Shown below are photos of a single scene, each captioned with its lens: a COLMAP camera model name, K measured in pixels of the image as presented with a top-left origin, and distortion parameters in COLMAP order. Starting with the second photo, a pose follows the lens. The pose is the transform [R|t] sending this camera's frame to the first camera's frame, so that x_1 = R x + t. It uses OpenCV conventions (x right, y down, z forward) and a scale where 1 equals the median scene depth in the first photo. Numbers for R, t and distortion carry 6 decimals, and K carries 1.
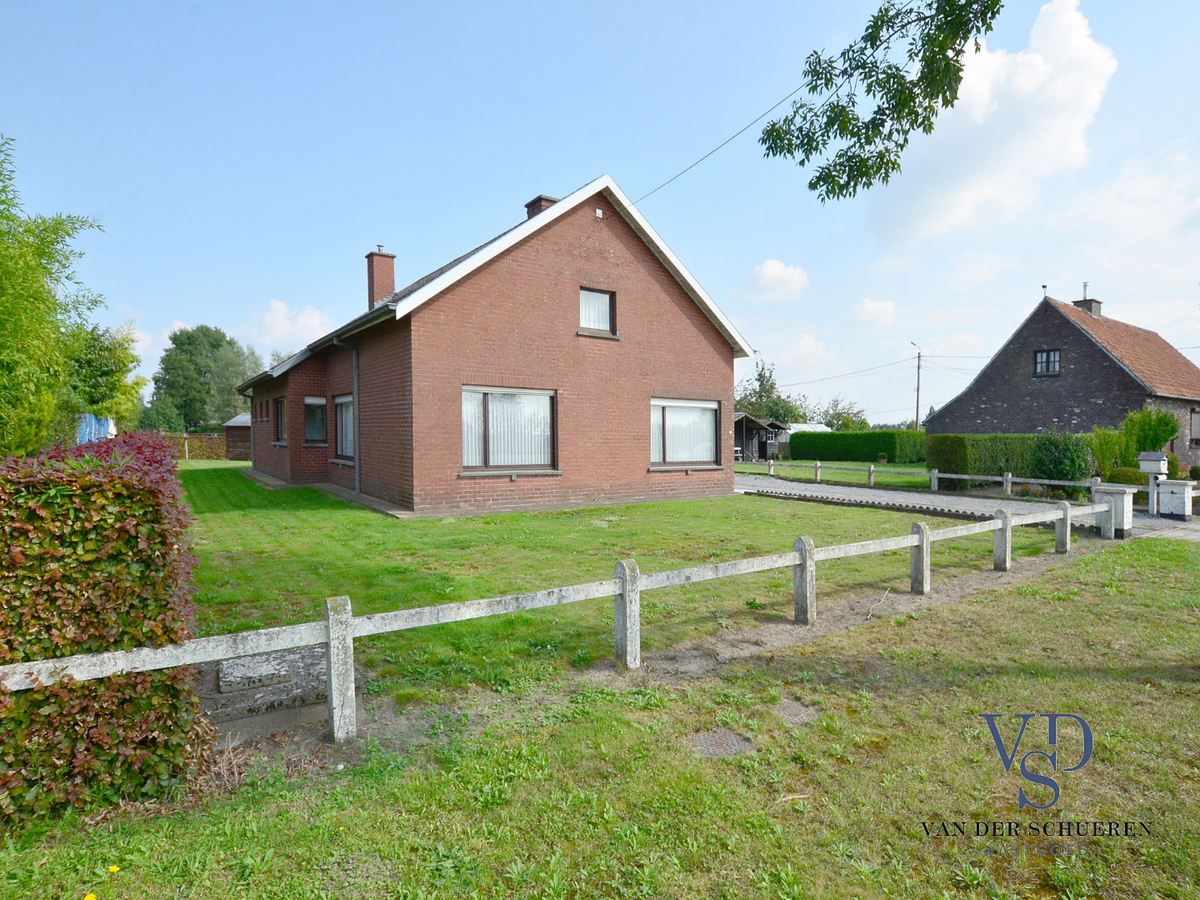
lens RADIAL K [[653.1, 0, 622.4], [0, 653.1, 474.0], [0, 0, 1]] dist [-0.016593, -0.002182]
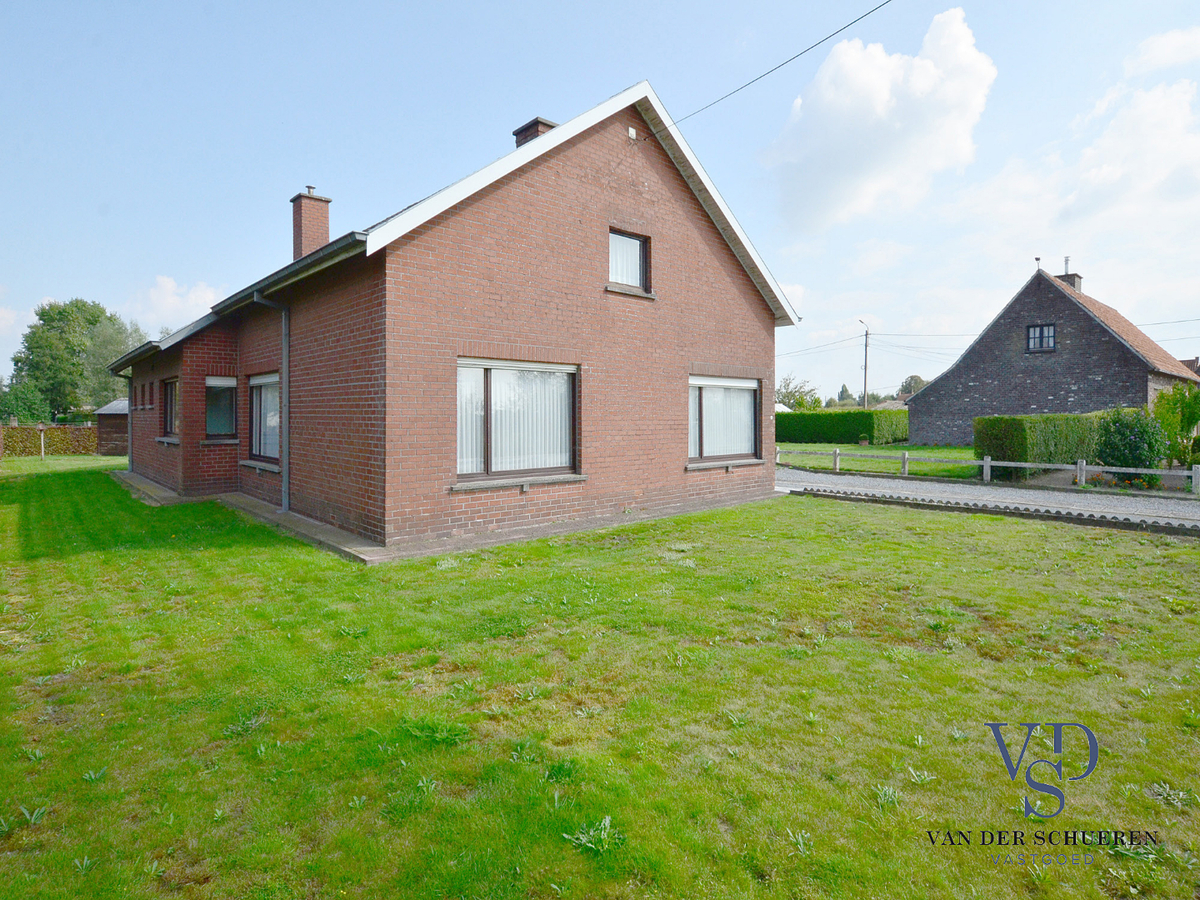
lens RADIAL K [[653.1, 0, 623.7], [0, 653.1, 415.5], [0, 0, 1]] dist [-0.016593, -0.002182]
pose [[0.991360, -0.012486, 0.130573, -0.121543], [0.020182, 0.998125, -0.057784, -0.023819], [-0.129607, 0.059920, 0.989753, 0.224769]]
